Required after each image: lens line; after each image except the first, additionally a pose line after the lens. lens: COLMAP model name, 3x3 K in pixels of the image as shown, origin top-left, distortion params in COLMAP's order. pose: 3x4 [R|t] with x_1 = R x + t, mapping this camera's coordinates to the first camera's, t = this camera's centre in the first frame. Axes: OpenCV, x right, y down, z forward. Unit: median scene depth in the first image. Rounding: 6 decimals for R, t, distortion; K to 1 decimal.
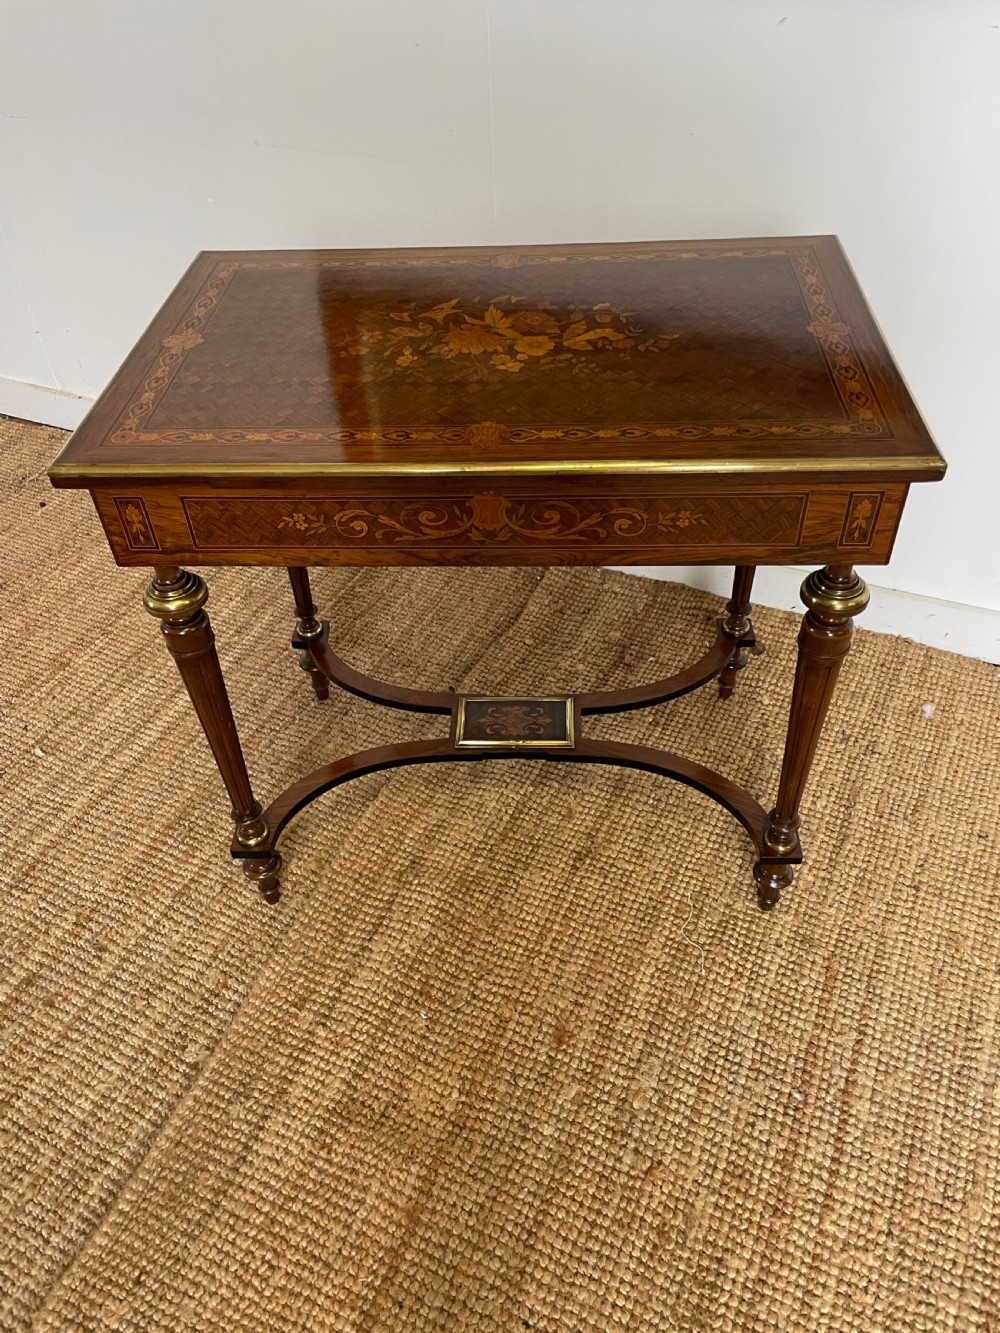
lens RADIAL K [[1021.8, 0, 486.5], [0, 1021.8, 659.6], [0, 0, 1]] dist [0.078980, -0.115300]
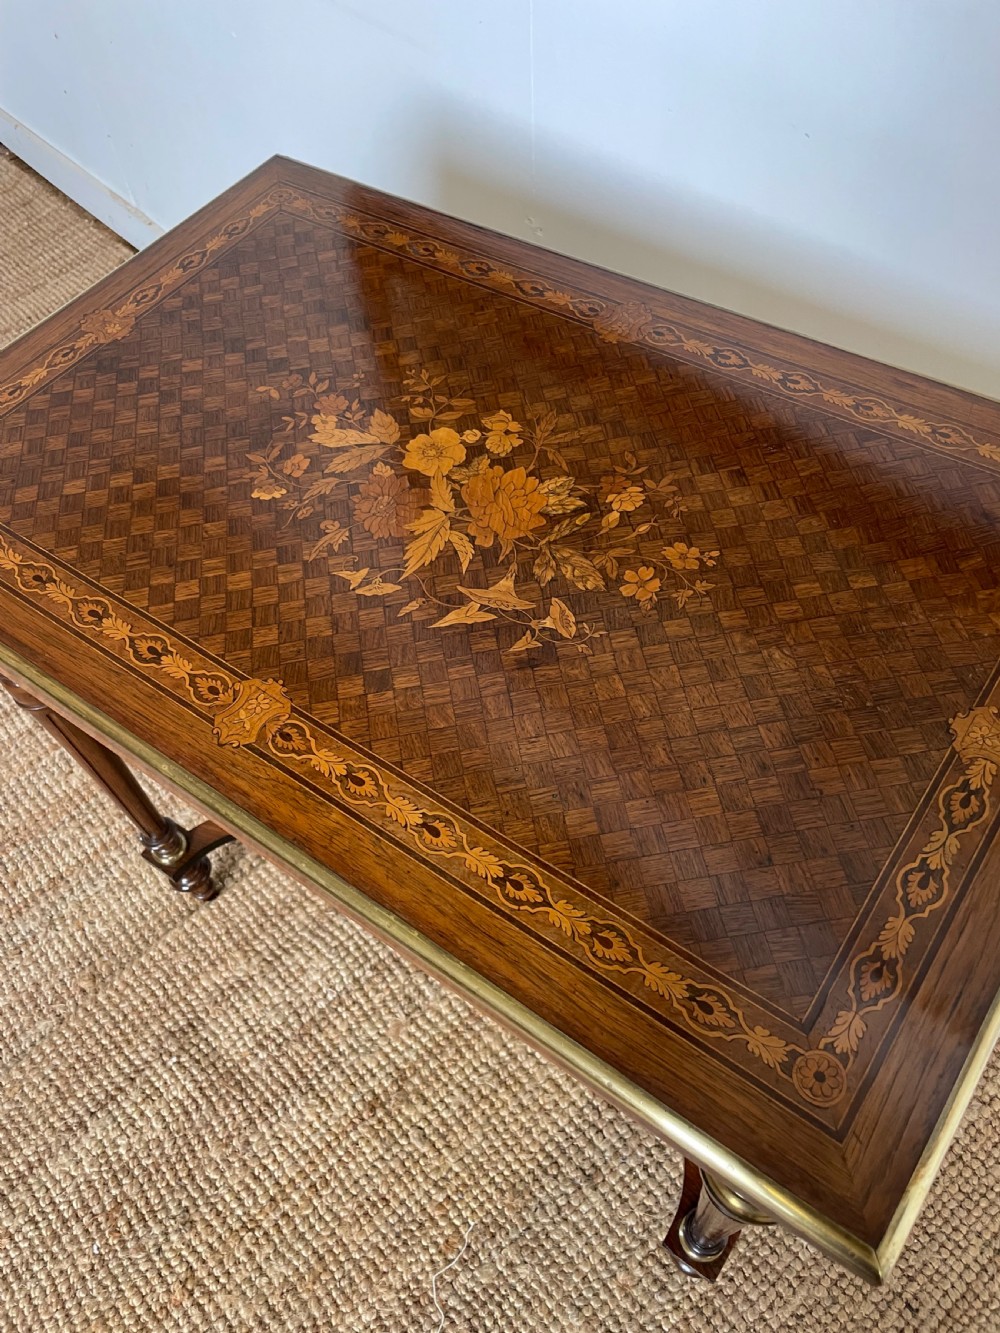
lens RADIAL K [[1021.8, 0, 481.0], [0, 1021.8, 655.9], [0, 0, 1]] dist [0.078980, -0.115300]
pose [[0.928183, 0.296086, -0.225408, 0.255217], [-0.233932, 0.935344, 0.265343, -0.366595], [0.289398, -0.193557, 0.937435, 0.384810]]
